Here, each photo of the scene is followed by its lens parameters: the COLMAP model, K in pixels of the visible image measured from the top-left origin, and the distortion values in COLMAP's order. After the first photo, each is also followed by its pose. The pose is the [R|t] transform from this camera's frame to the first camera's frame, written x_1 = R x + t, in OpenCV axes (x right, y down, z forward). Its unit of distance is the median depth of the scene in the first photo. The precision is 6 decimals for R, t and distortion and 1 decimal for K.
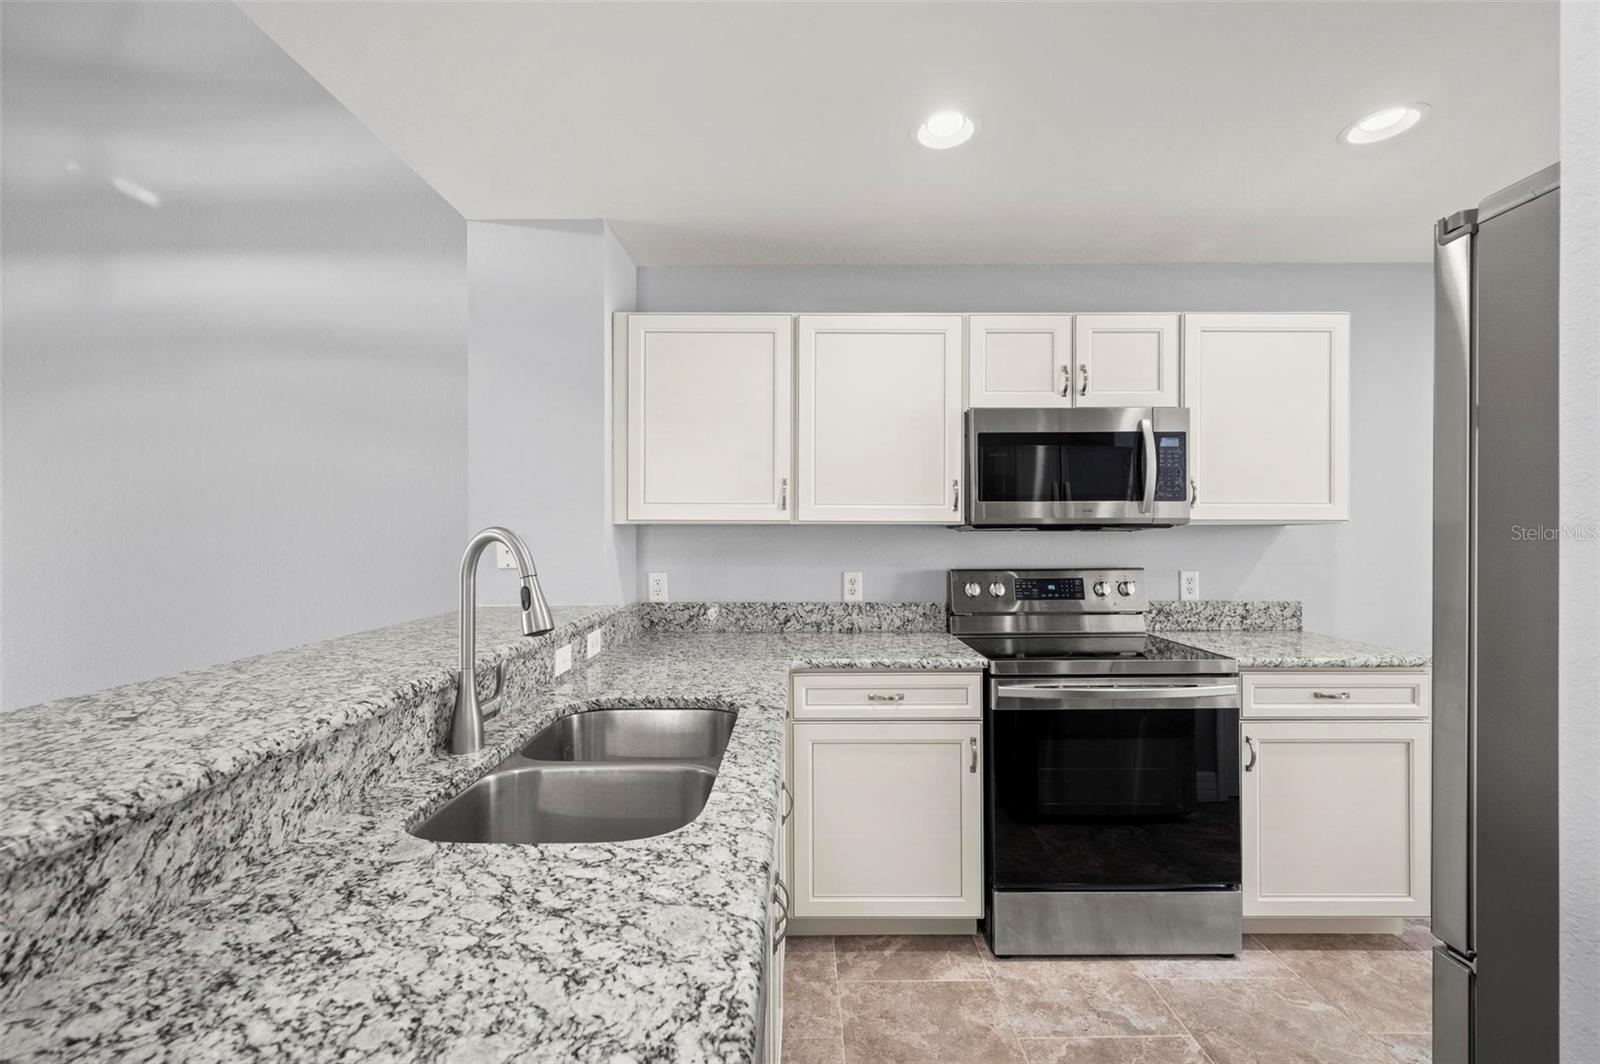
lens RADIAL K [[670.0, 0, 793.1], [0, 670.0, 537.9], [0, 0, 1]] dist [0.006746, 0.000507]
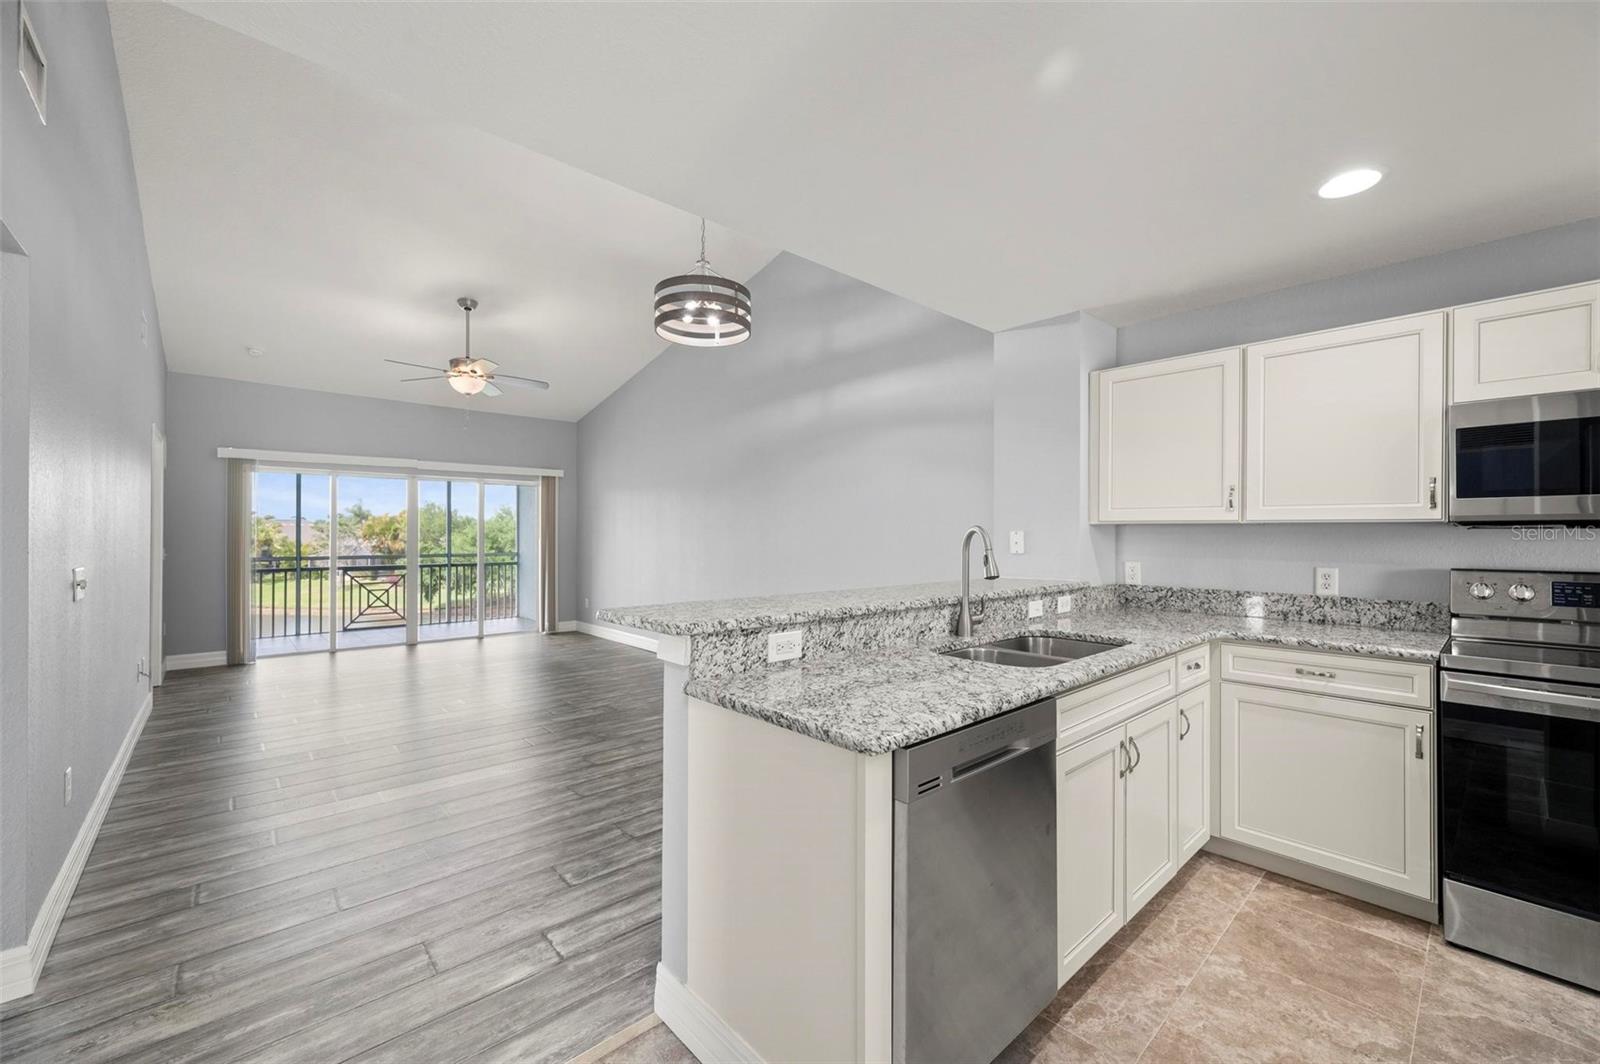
lens RADIAL K [[631.5, 0, 802.6], [0, 631.5, 529.0], [0, 0, 1]] dist [0.000594, -0.001138]
pose [[0.679805, -0.001500, -0.733391, 0.336529], [-0.009372, 0.999898, -0.010732, 0.011100], [0.733333, 0.014169, 0.679722, -0.380596]]
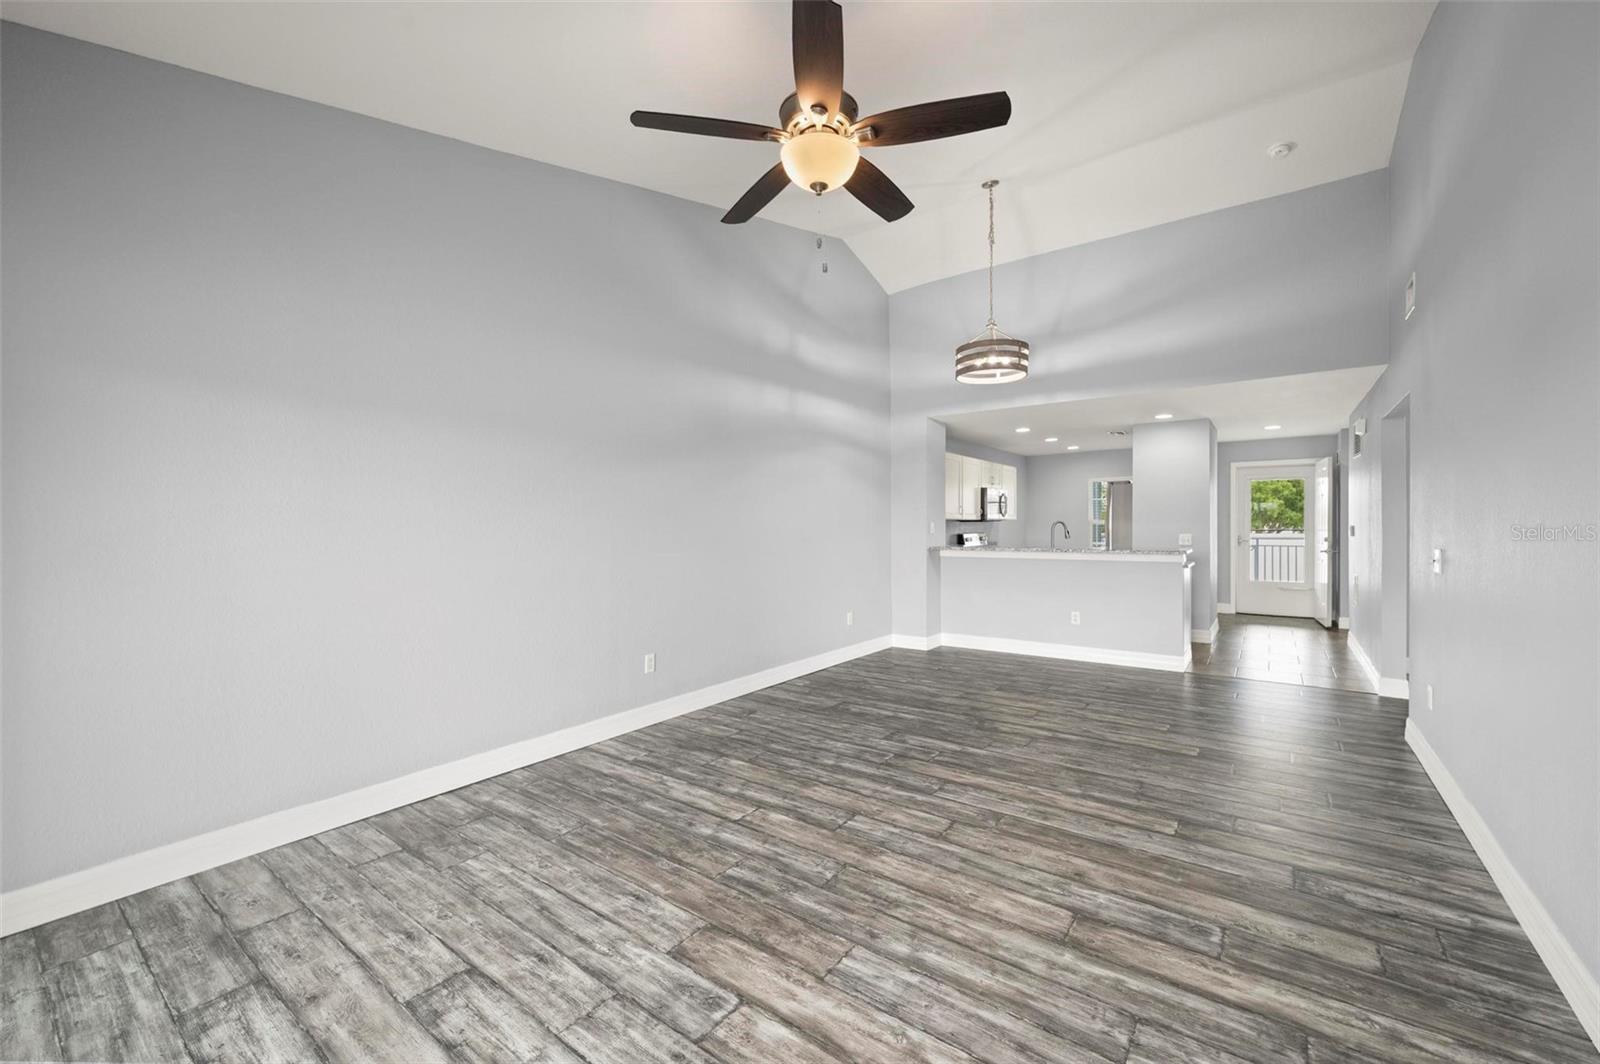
lens RADIAL K [[631.5, 0, 800.3], [0, 631.5, 527.5], [0, 0, 1]] dist [0.000594, -0.001138]
pose [[0.595267, -0.004906, 0.803513, -2.556263], [0.009644, 0.999953, -0.001039, 0.014607], [-0.803470, 0.008367, 0.595286, -0.275555]]
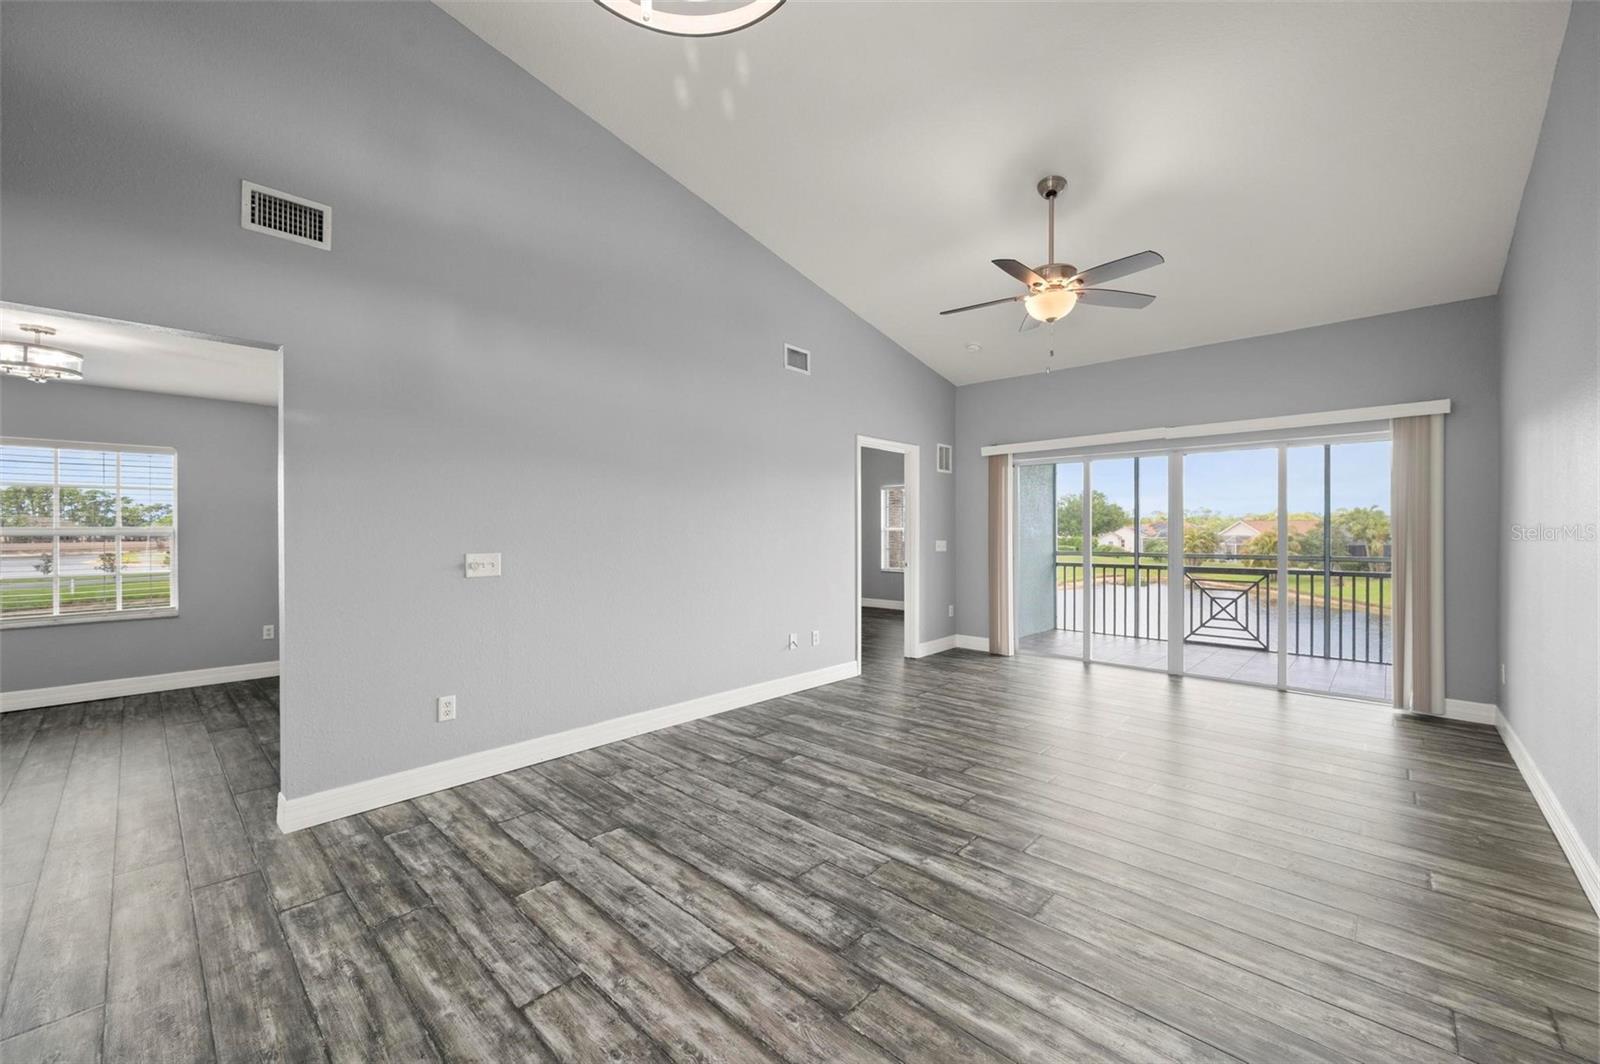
lens RADIAL K [[631.5, 0, 805.6], [0, 631.5, 530.8], [0, 0, 1]] dist [0.000594, -0.001138]
pose [[-0.676153, 0.007144, -0.736727, -0.503654], [-0.001101, 0.999942, 0.010706, 0.008669], [0.736760, 0.008050, -0.676106, 0.731024]]
